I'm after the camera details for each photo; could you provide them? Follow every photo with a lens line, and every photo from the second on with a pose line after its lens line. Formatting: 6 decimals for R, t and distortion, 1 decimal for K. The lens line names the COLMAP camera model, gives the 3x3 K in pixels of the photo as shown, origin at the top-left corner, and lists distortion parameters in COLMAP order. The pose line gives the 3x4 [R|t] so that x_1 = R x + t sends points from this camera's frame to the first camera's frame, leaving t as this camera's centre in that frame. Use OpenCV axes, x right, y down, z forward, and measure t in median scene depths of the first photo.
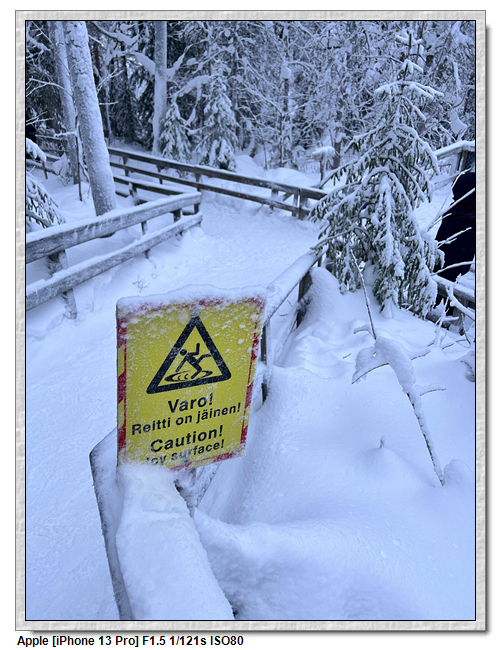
lens RADIAL K [[449.6, 0, 250.0], [0, 449.6, 325.0], [0, 0, 1]] dist [0.033114, -0.047284]
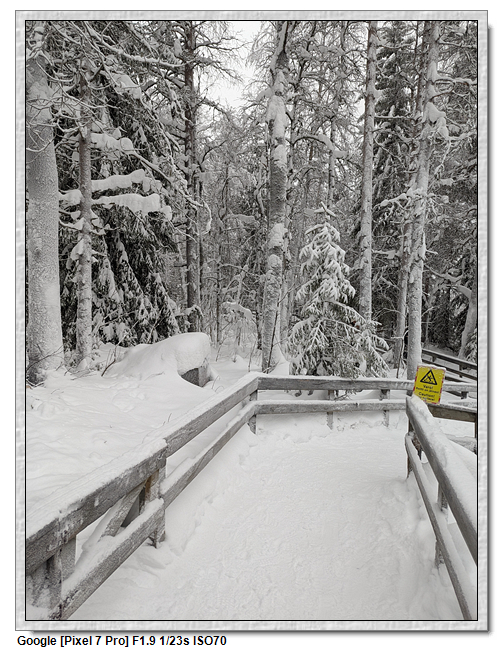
lens RADIAL K [[419.9, 0, 250.5], [0, 419.9, 315.6], [0, 0, 1]] dist [0.047803, -0.054929]
pose [[0.777674, 0.051684, -0.626540, 0.072626], [-0.320009, 0.890381, -0.323753, 0.092970], [0.541127, 0.452273, 0.708965, -0.221807]]
